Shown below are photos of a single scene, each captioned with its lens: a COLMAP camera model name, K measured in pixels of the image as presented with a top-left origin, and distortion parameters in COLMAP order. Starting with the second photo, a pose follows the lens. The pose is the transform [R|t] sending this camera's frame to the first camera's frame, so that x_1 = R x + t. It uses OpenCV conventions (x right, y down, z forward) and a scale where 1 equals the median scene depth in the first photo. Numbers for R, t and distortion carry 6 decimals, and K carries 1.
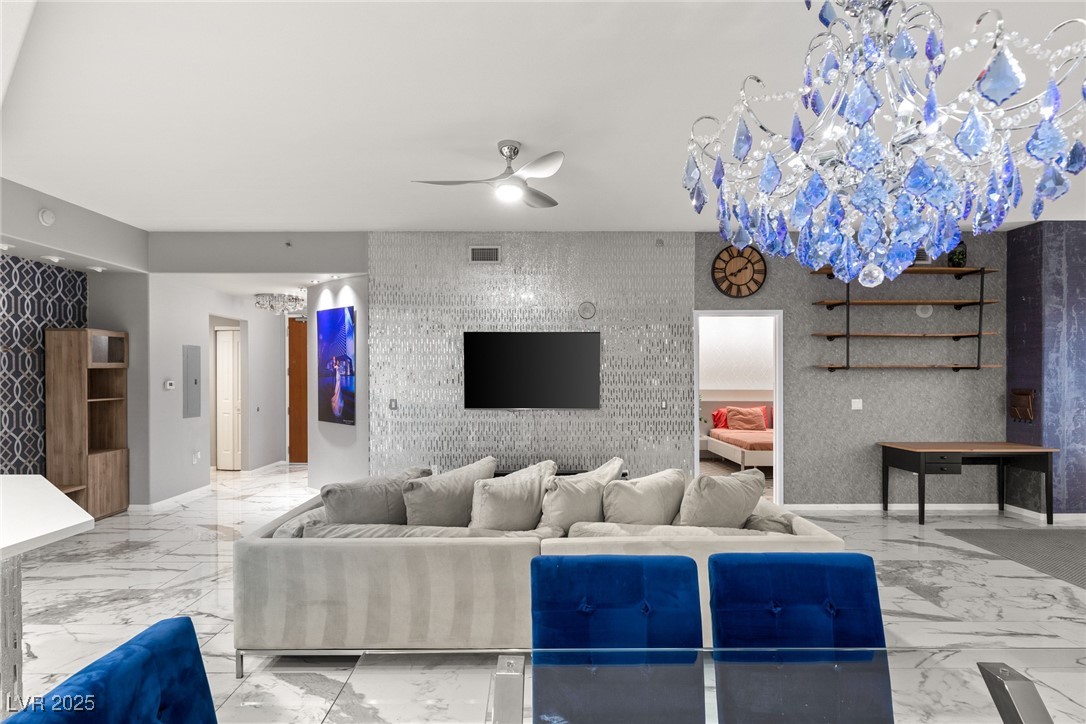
lens RADIAL K [[616.8, 0, 532.8], [0, 616.8, 379.3], [0, 0, 1]] dist [0.006082, -0.001246]
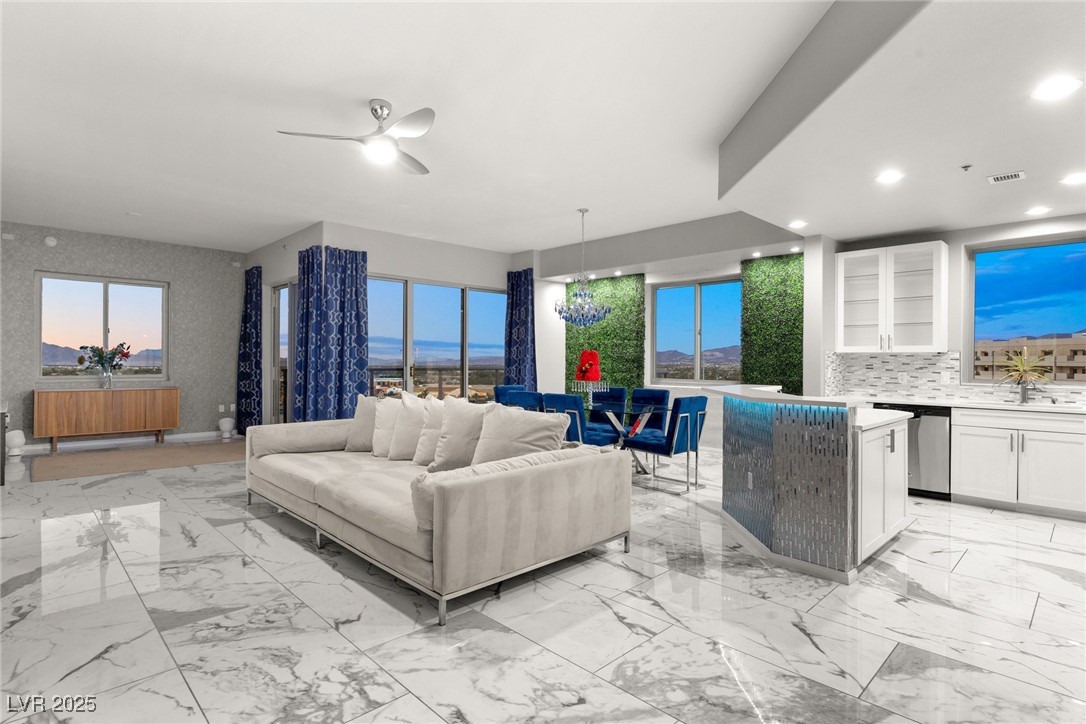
lens RADIAL K [[547.5, 0, 543.1], [0, 547.5, 361.3], [0, 0, 1]] dist [0.001242, -0.001906]
pose [[-0.693714, -0.006769, 0.720219, -0.553953], [0.000183, 0.999954, 0.009573, 0.024949], [-0.720251, 0.006773, -0.693681, 0.901177]]
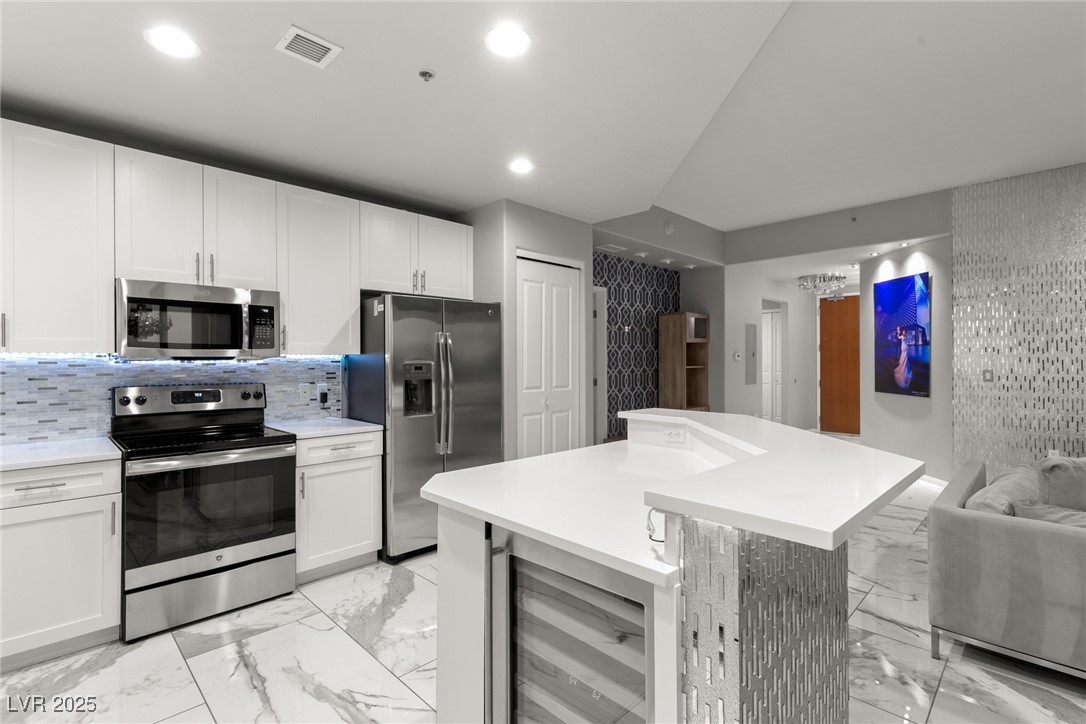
lens RADIAL K [[495.3, 0, 542.9], [0, 495.3, 364.3], [0, 0, 1]] dist [0.003395, 0.000687]
pose [[0.699468, 0.003289, -0.714657, -0.164274], [-0.002997, 0.999994, 0.001669, 0.025563], [0.714658, 0.000974, 0.699473, 0.040232]]
